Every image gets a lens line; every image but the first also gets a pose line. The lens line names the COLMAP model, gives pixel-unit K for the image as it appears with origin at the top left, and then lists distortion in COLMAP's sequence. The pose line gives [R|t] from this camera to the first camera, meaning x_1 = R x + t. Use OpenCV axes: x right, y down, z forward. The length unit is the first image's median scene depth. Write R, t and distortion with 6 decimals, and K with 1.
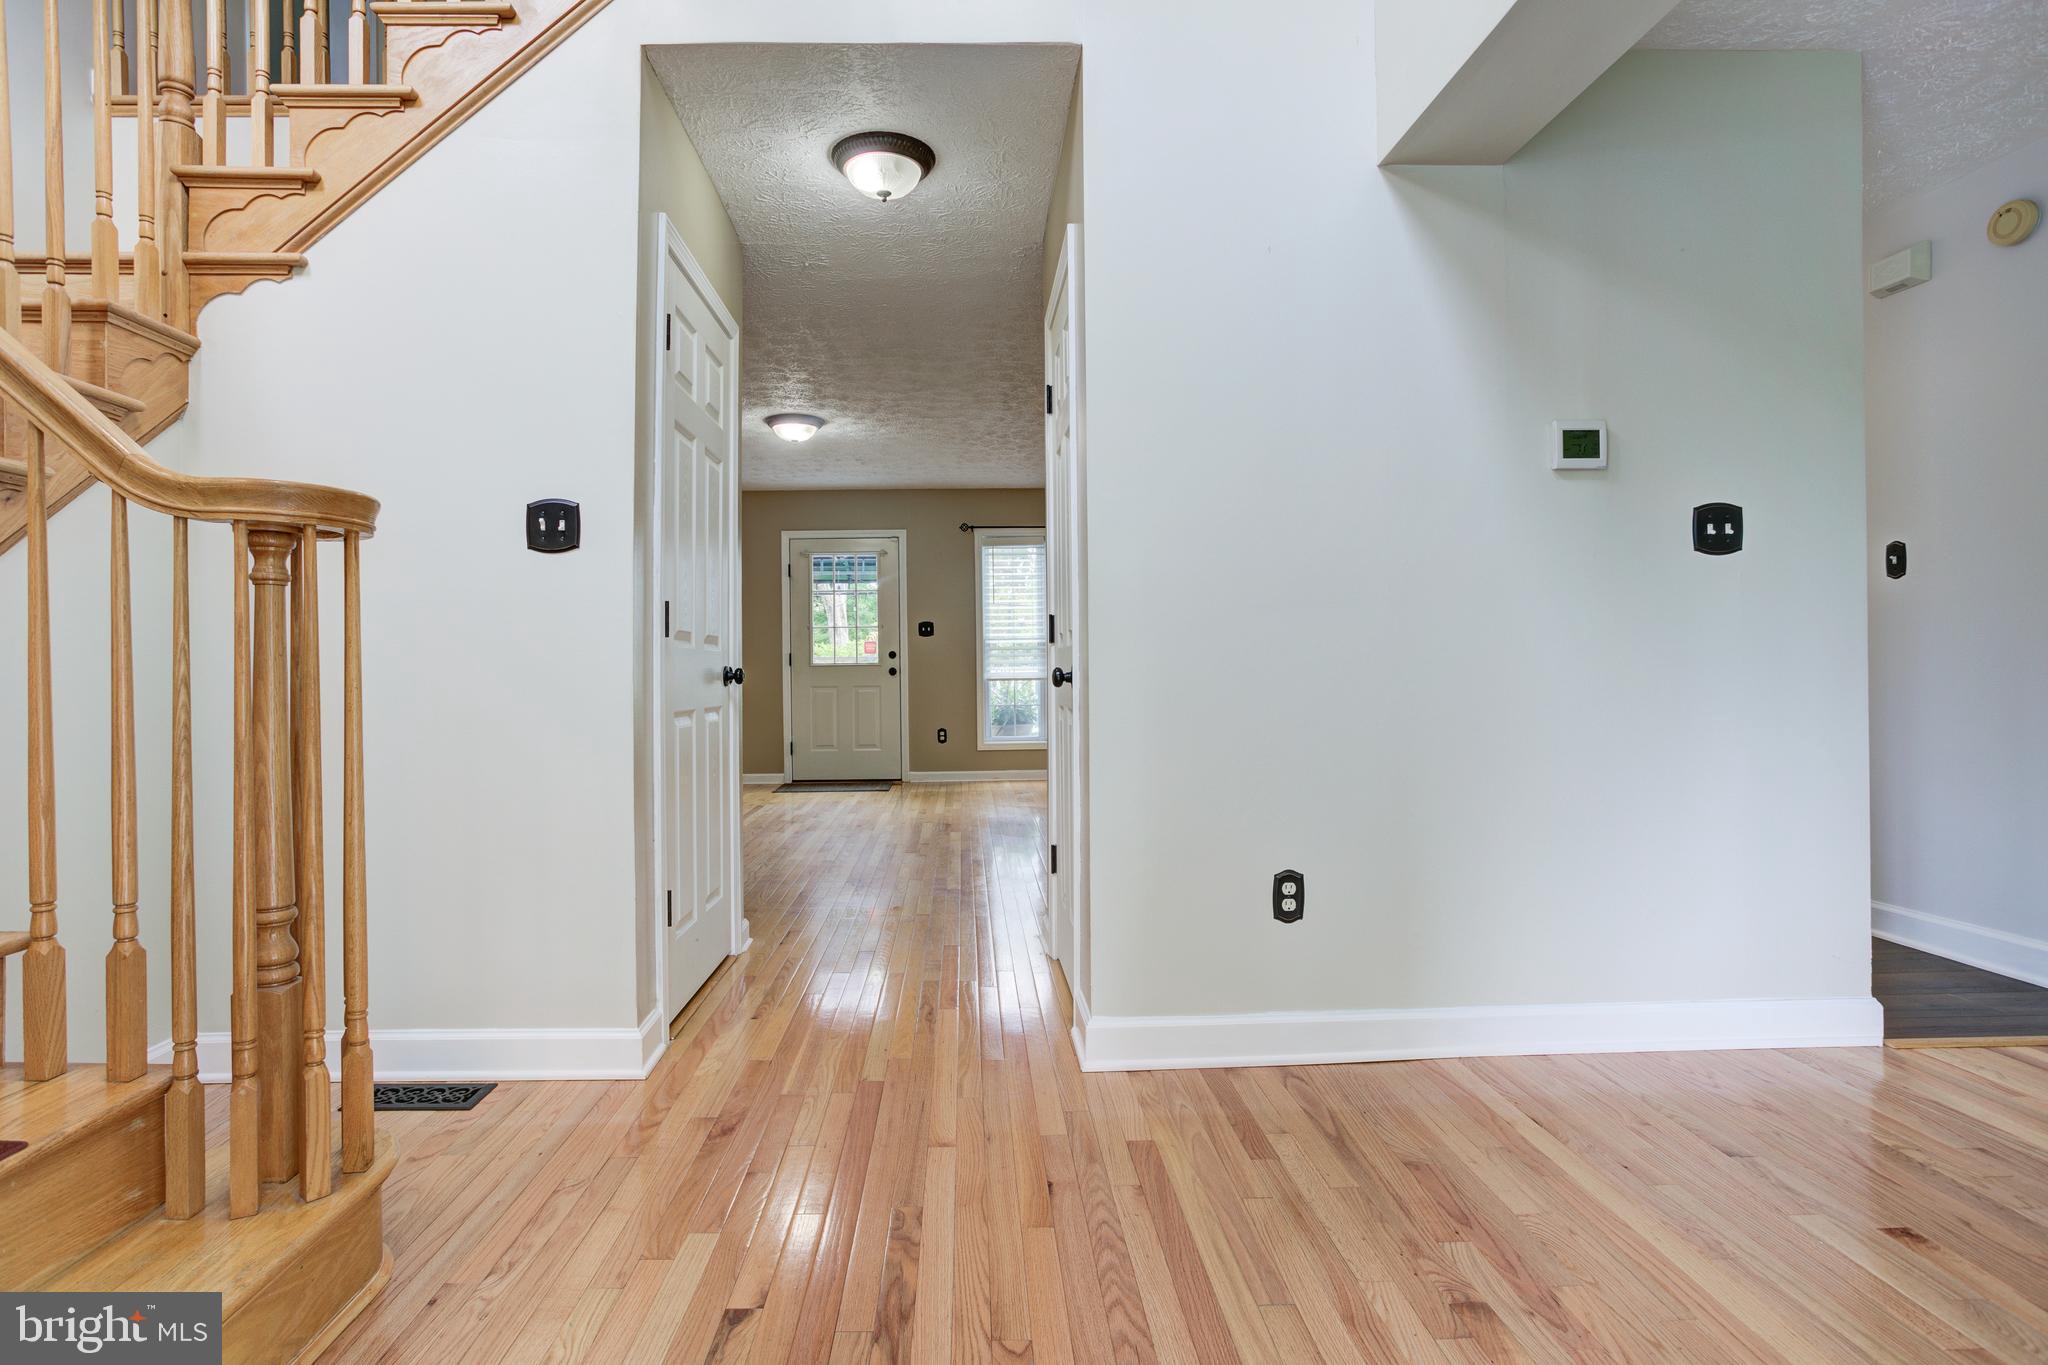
lens RADIAL K [[1067.6, 0, 1020.9], [0, 1067.6, 667.8], [0, 0, 1]] dist [-0.026357, 0.001553]
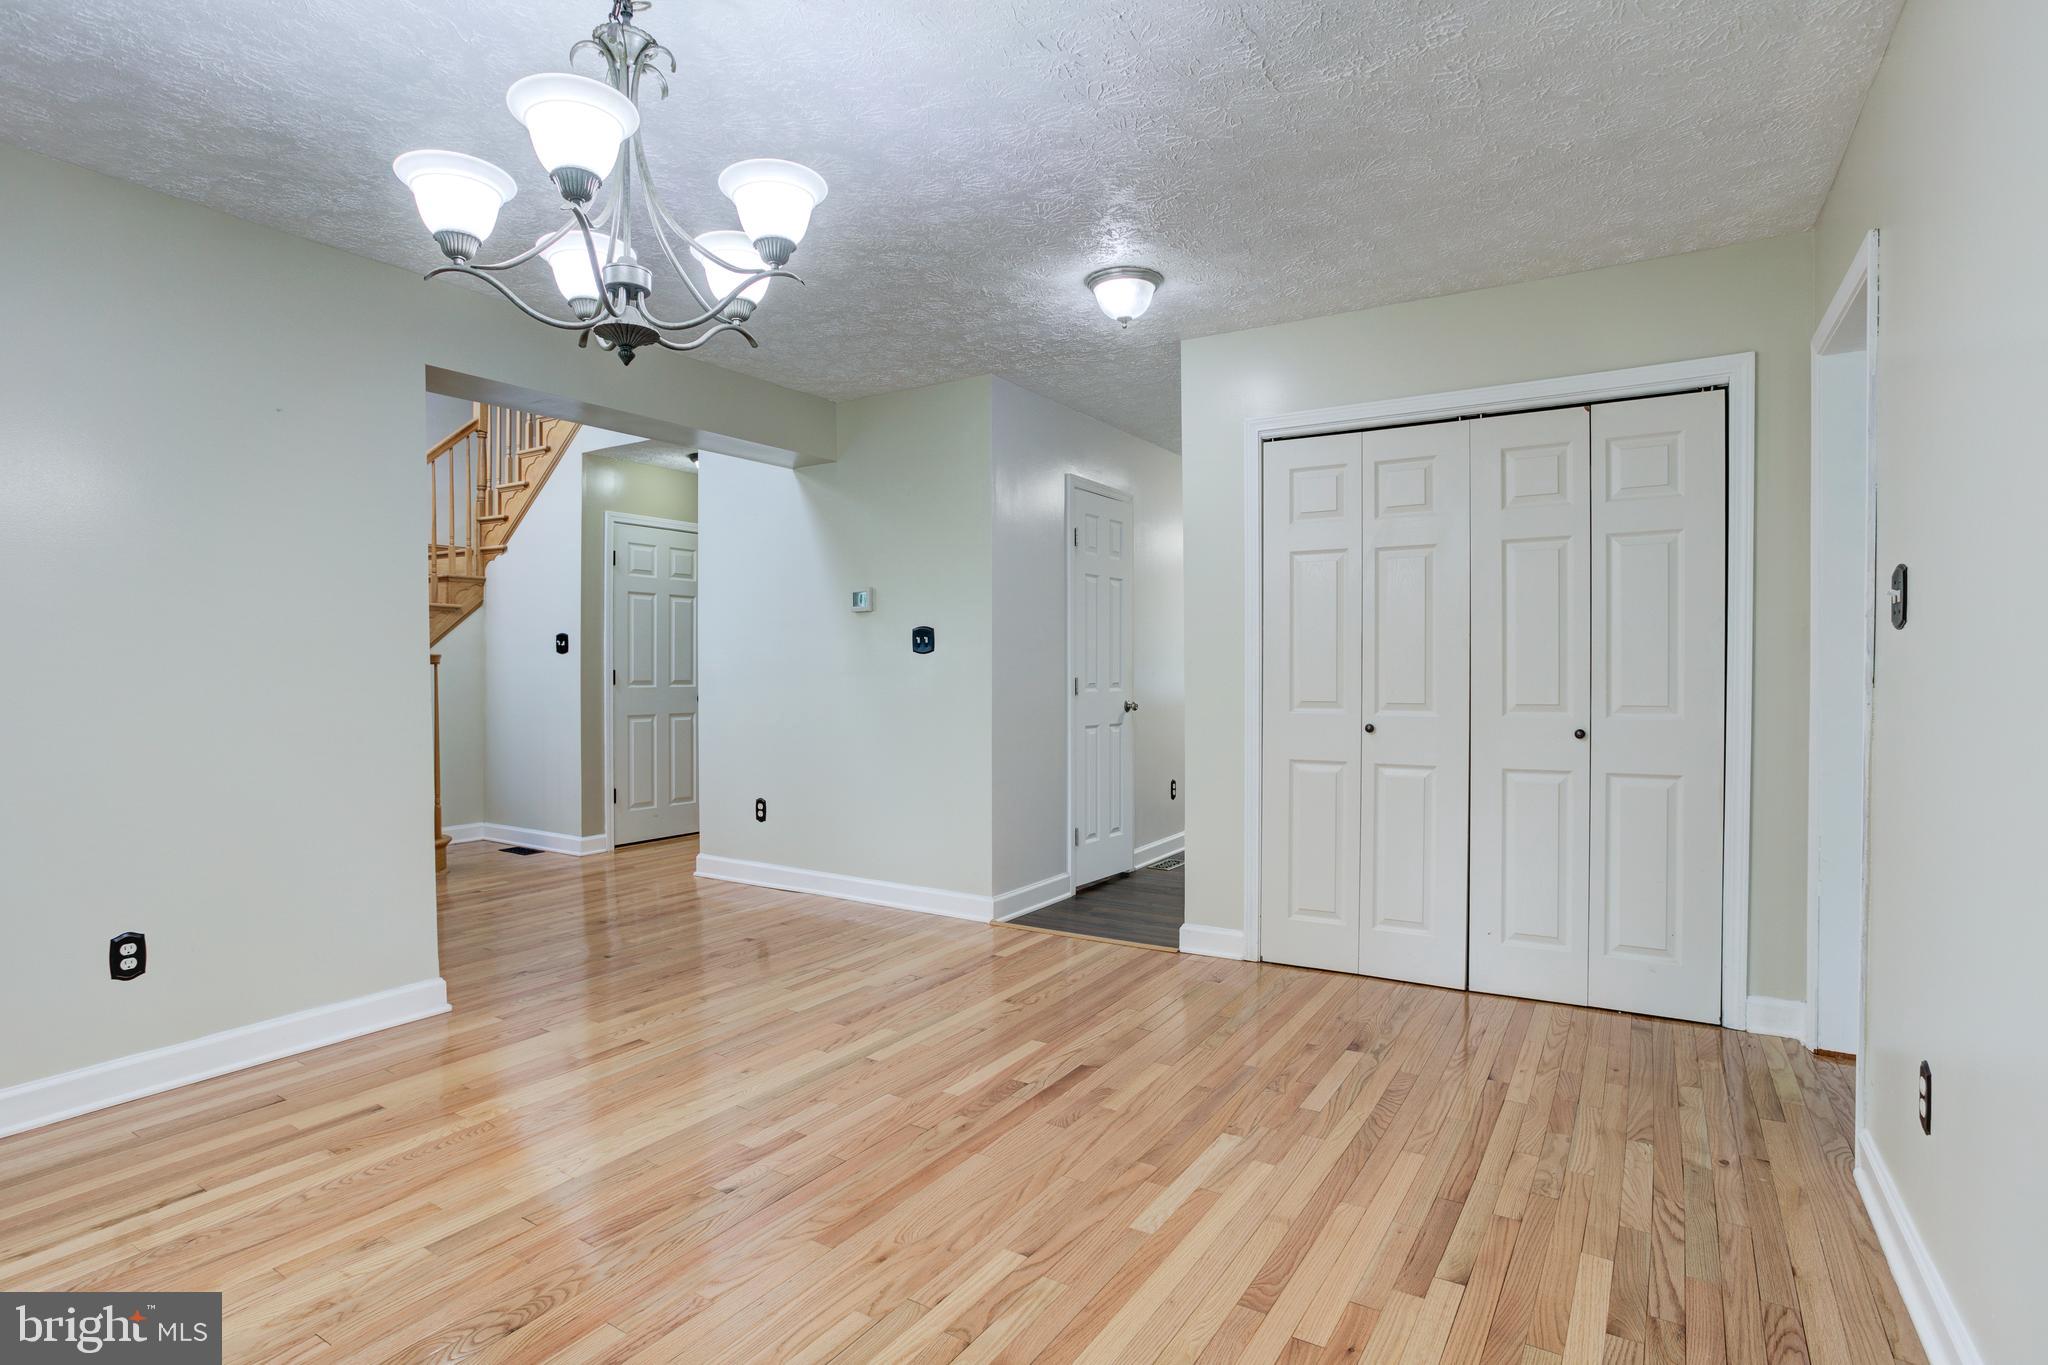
lens RADIAL K [[1067.6, 0, 1005.0], [0, 1067.6, 696.4], [0, 0, 1]] dist [-0.026357, 0.001553]
pose [[0.816258, 0.024459, -0.577170, 1.900531], [-0.011979, 0.999605, 0.025419, -0.079880], [0.577564, -0.013835, 0.816228, -0.491831]]
